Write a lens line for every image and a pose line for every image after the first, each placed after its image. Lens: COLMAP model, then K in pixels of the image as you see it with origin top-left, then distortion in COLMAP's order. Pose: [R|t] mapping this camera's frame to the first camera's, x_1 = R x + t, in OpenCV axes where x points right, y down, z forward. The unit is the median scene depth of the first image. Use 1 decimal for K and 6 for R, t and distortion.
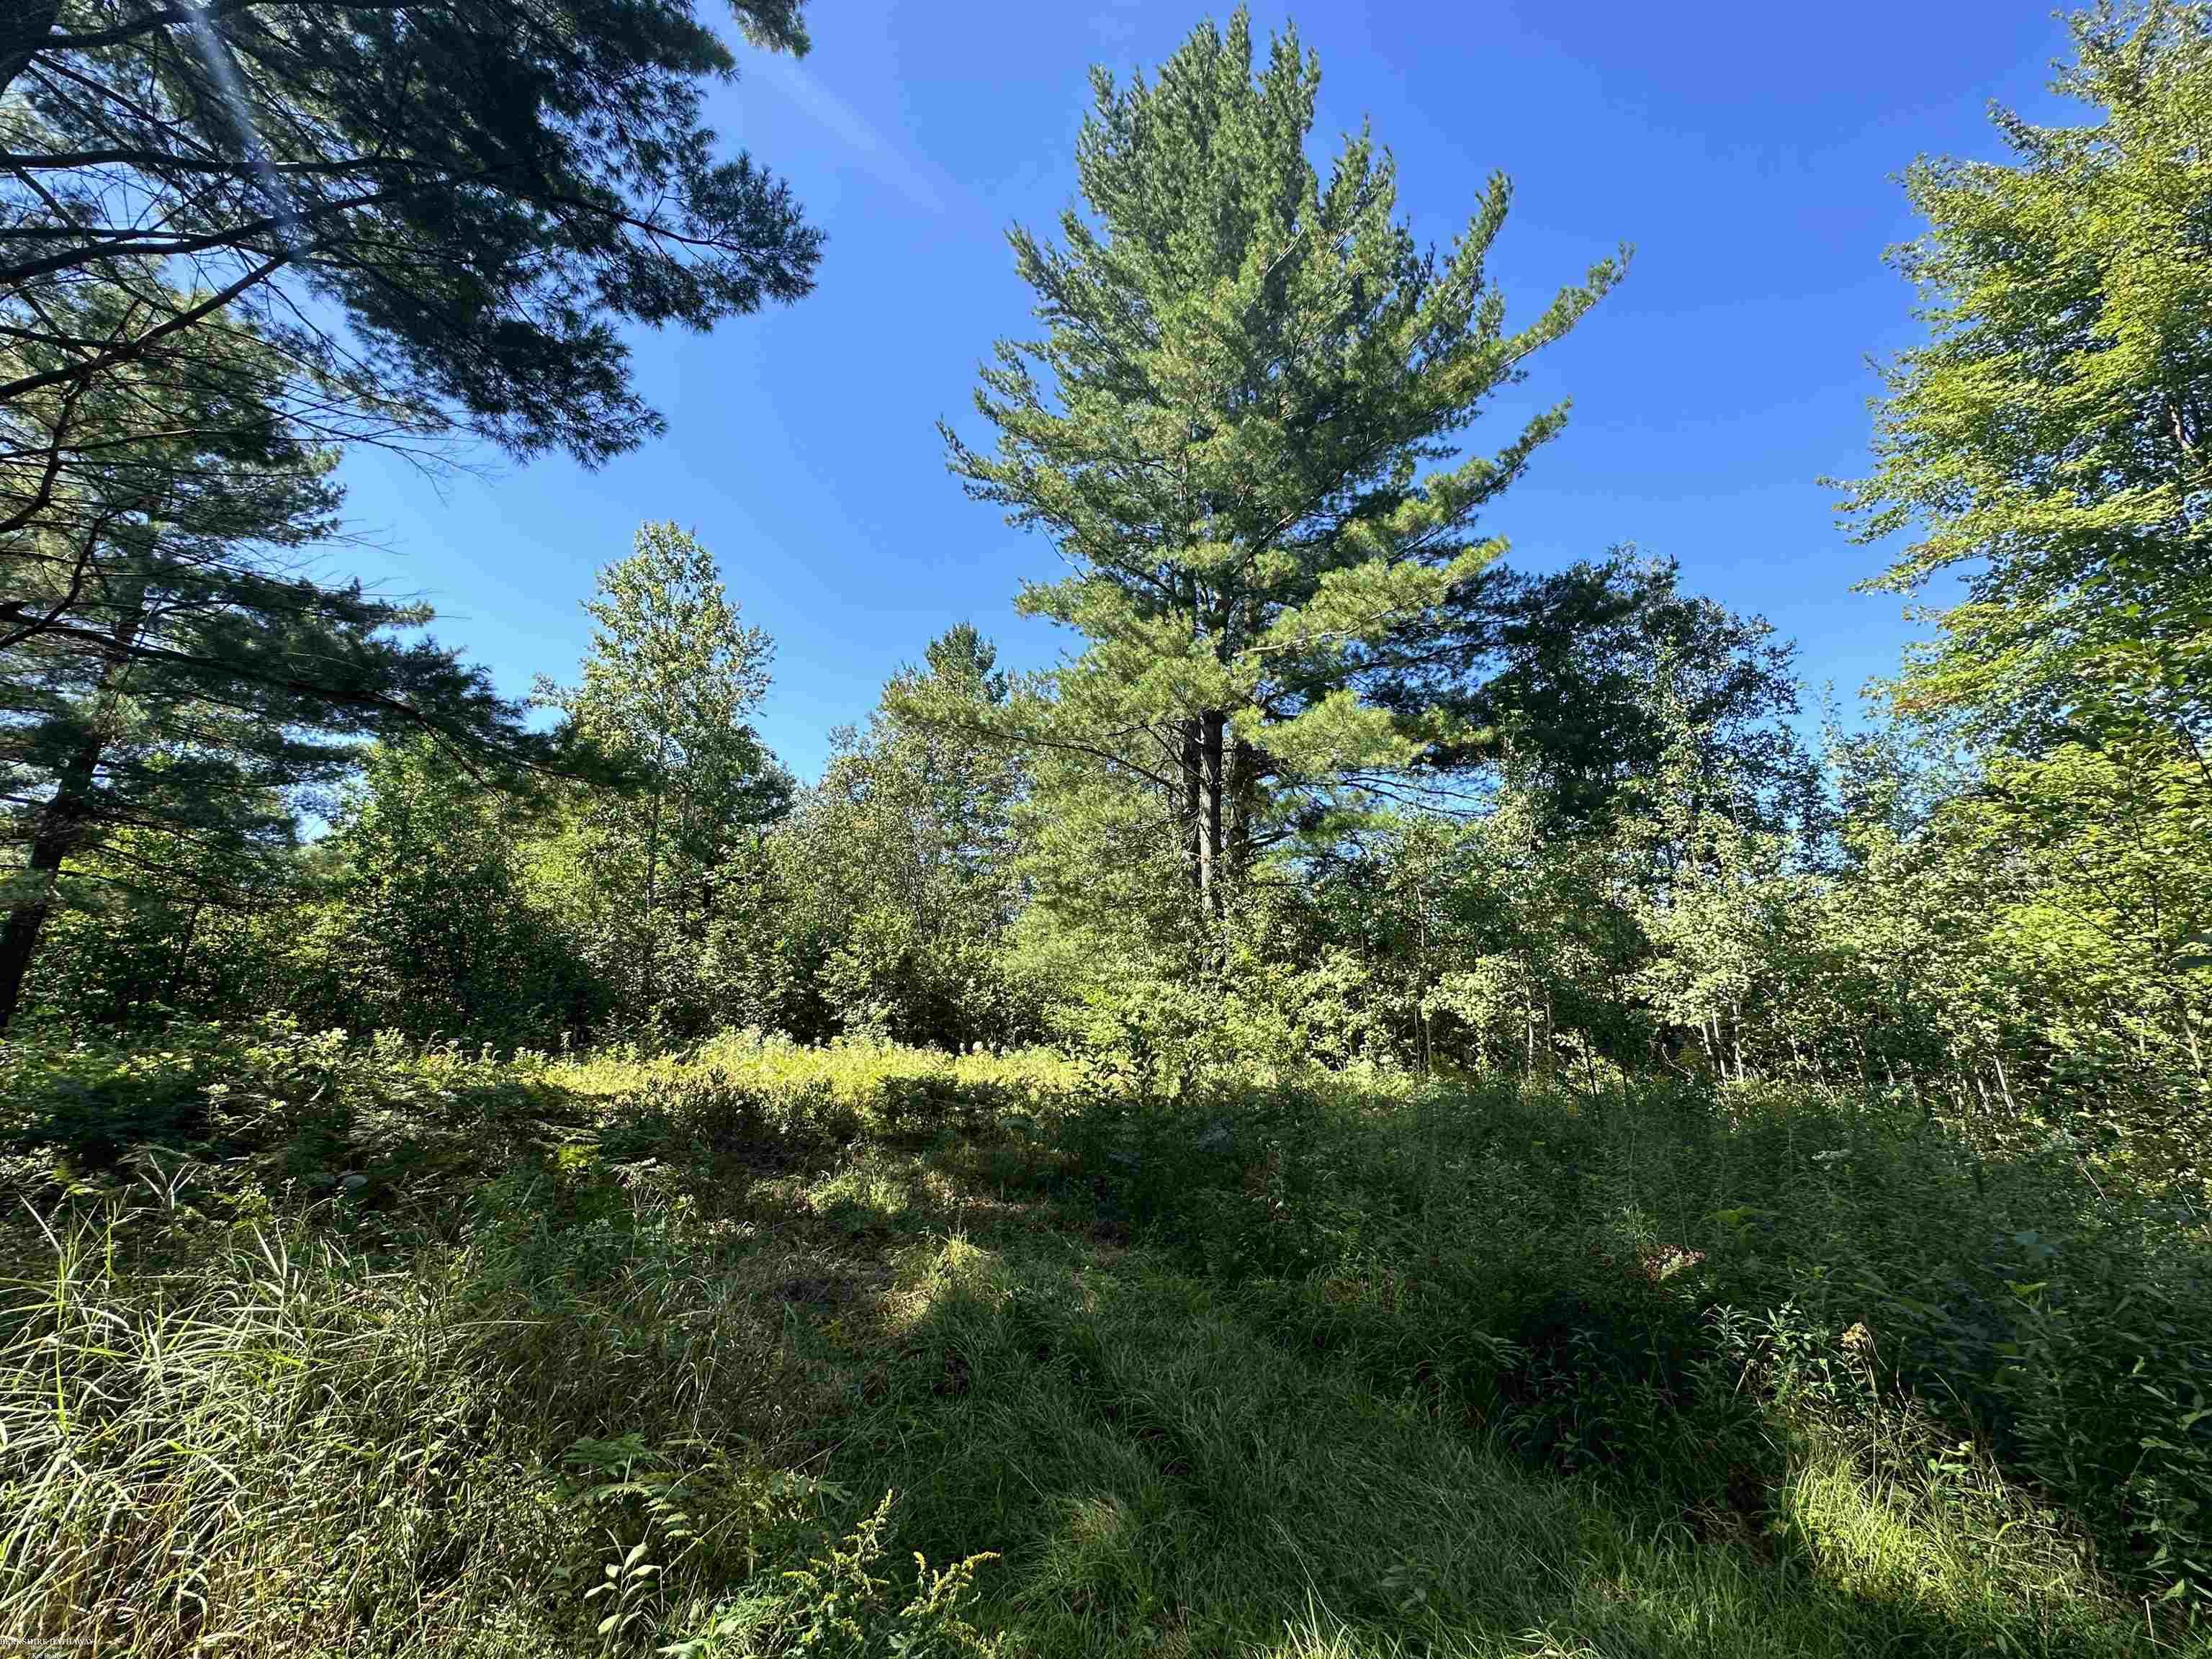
lens RADIAL K [[883.7, 0, 1101.6], [0, 883.7, 825.5], [0, 0, 1]] dist [-0.003692, 0.000830]
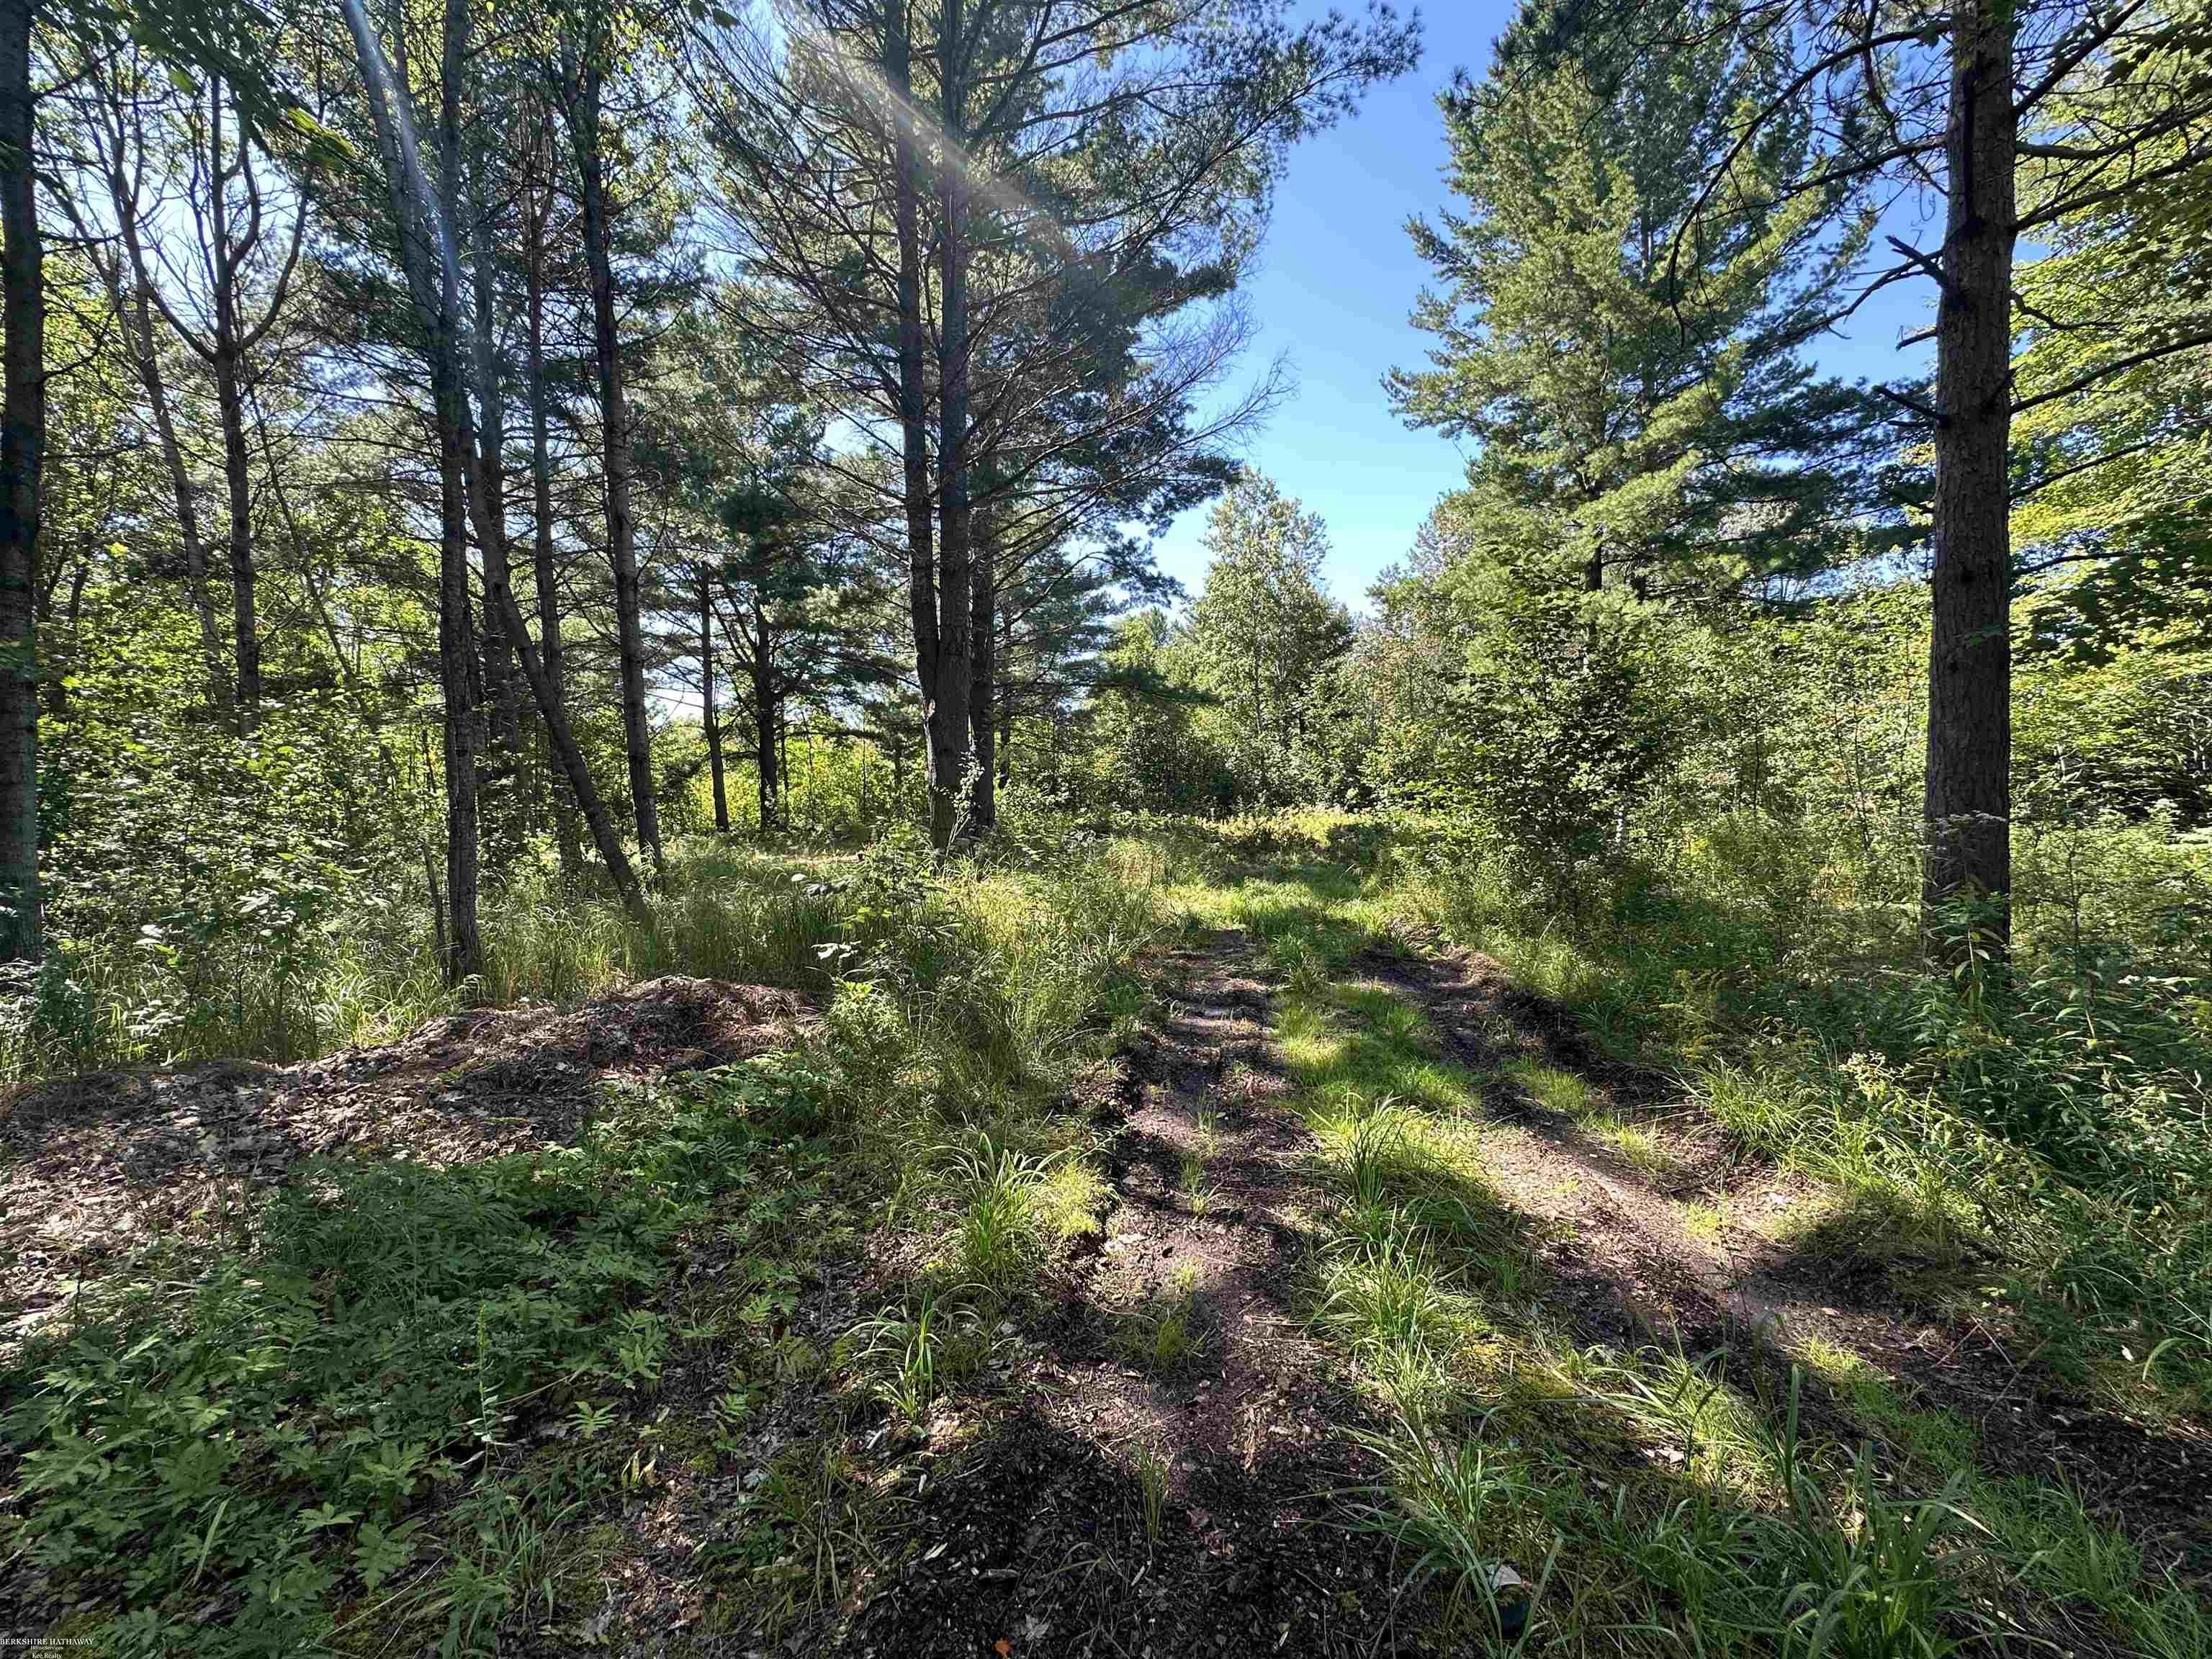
lens RADIAL K [[883.7, 0, 1110.5], [0, 883.7, 827.0], [0, 0, 1]] dist [-0.003692, 0.000830]
pose [[0.764209, -0.012940, -0.644839, 0.554407], [0.173328, 0.967140, 0.186006, -0.153001], [0.621242, -0.253916, 0.741340, -0.702076]]
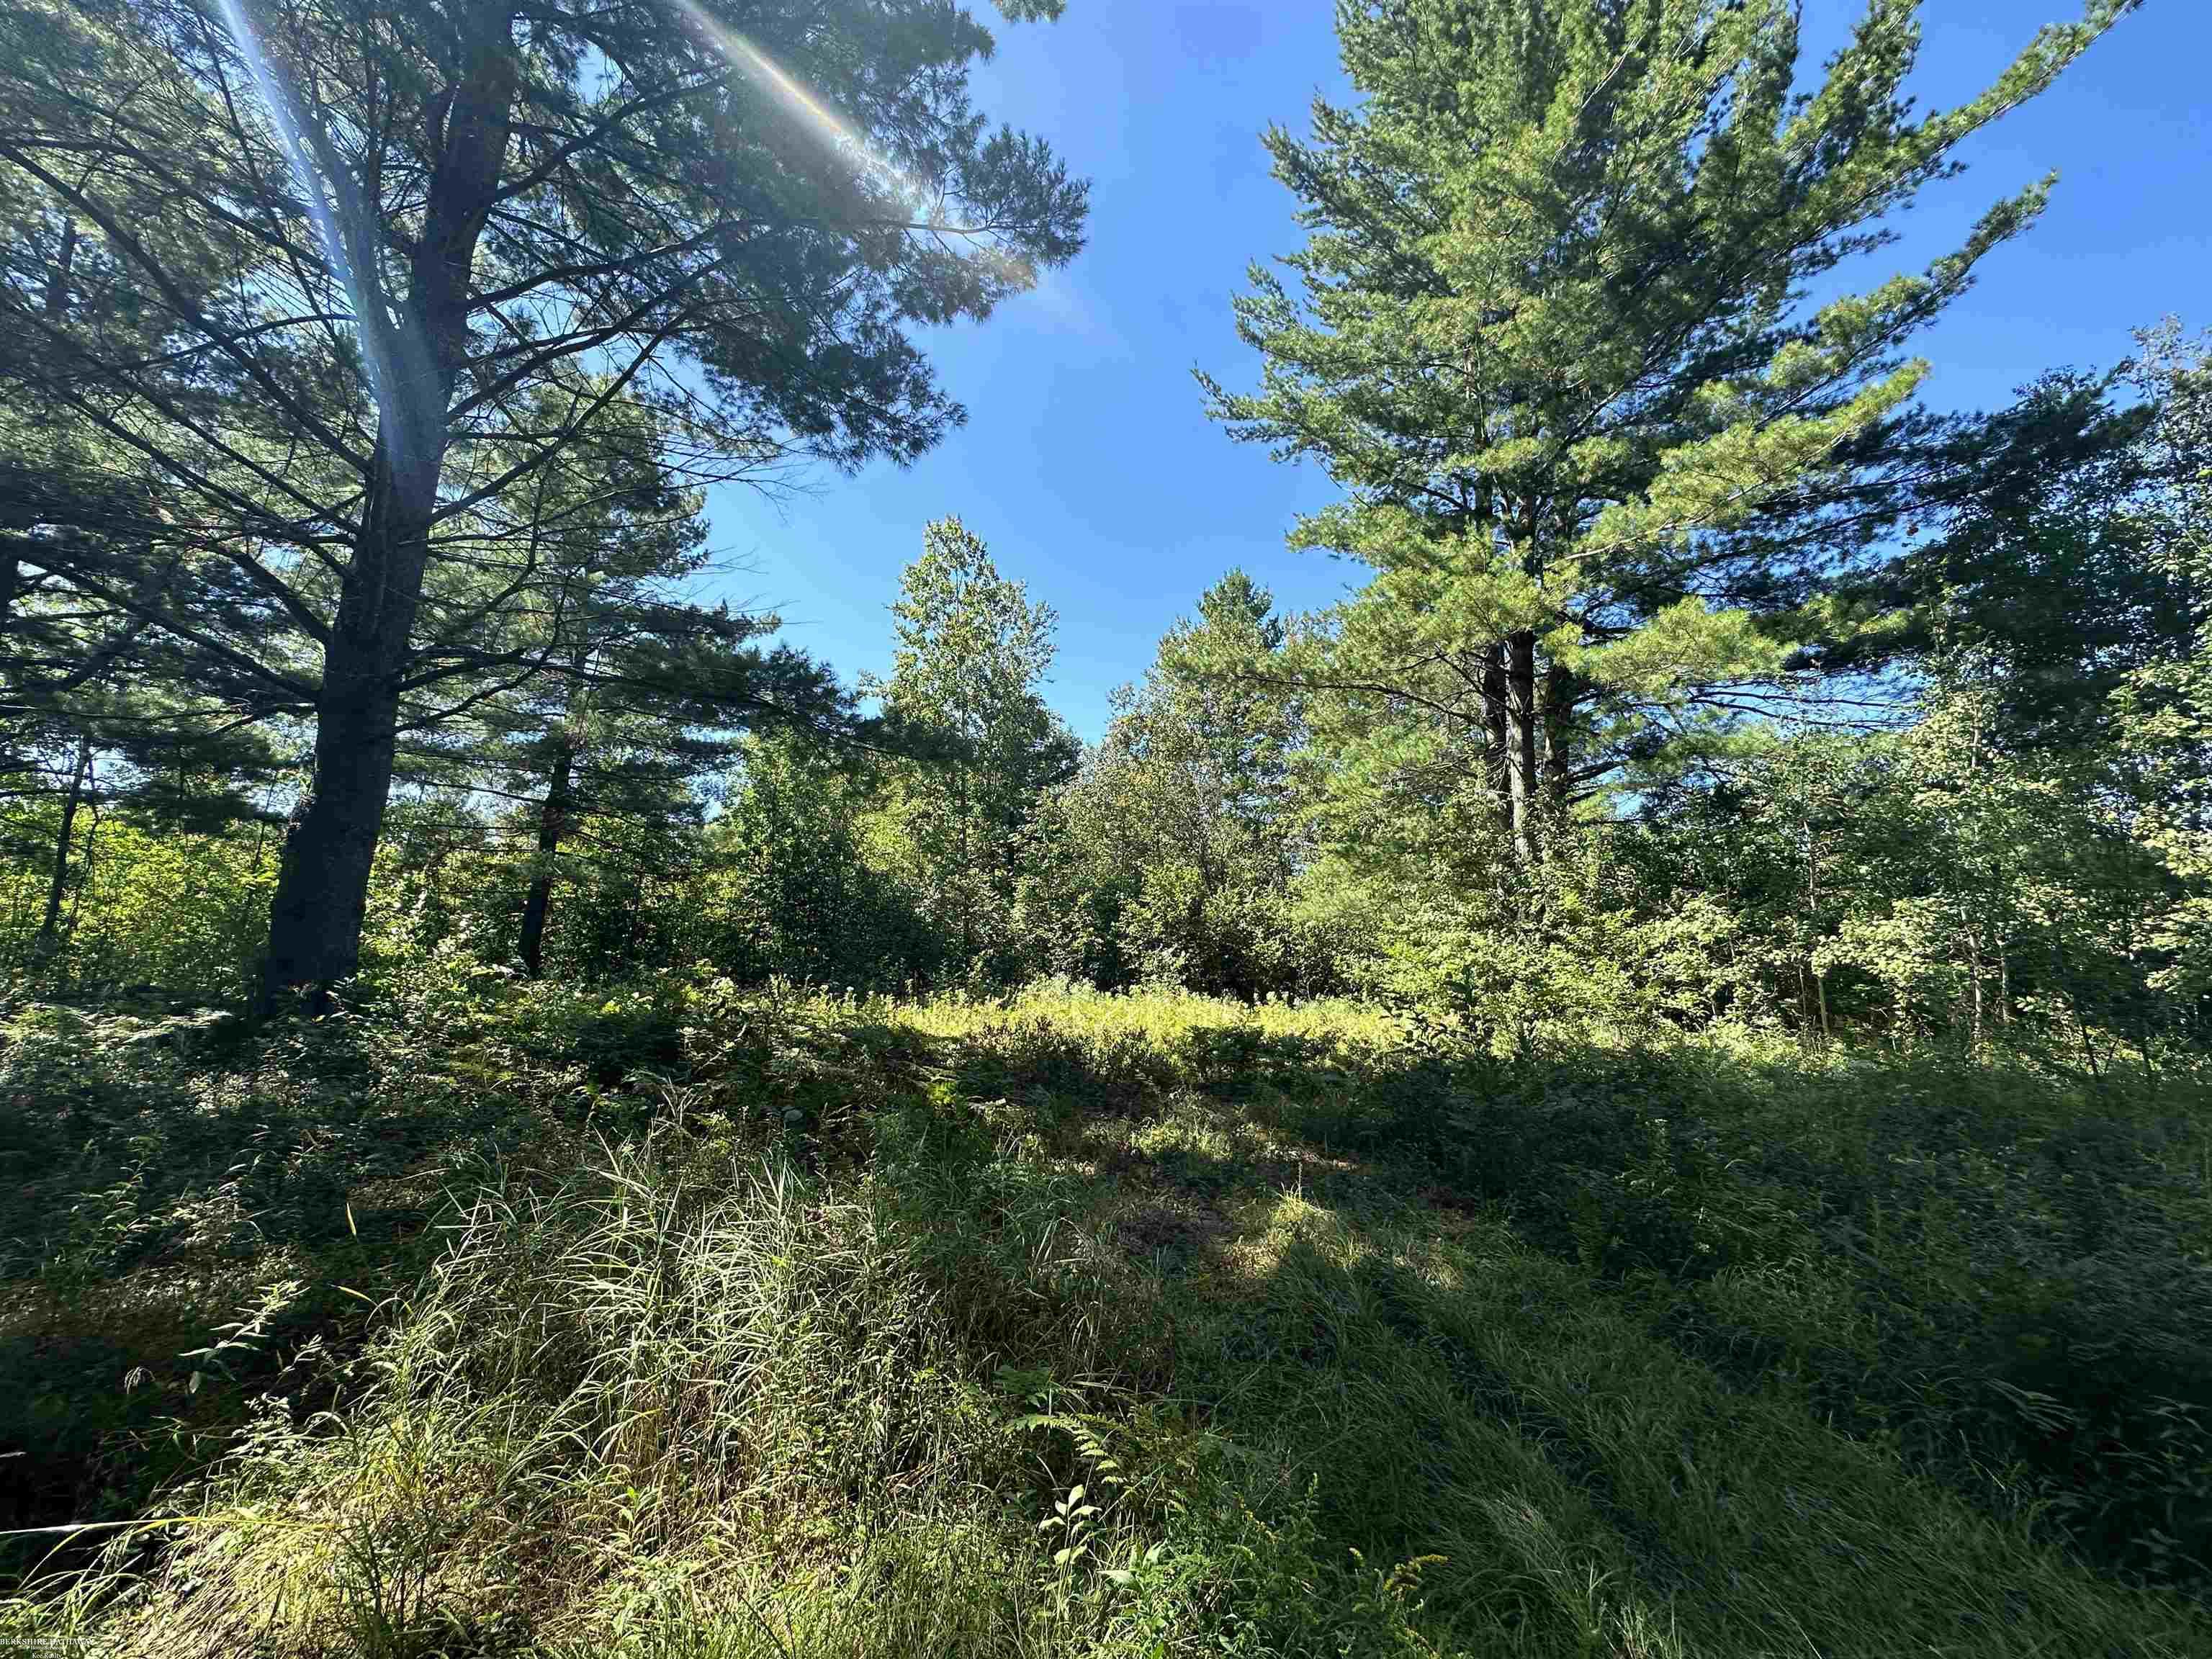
lens RADIAL K [[883.7, 0, 1098.0], [0, 883.7, 827.8], [0, 0, 1]] dist [-0.003692, 0.000830]
pose [[0.950040, -0.041451, -0.309363, -0.017977], [0.059805, 0.996953, 0.050081, -0.002837], [0.306344, -0.066080, 0.949624, 0.006647]]
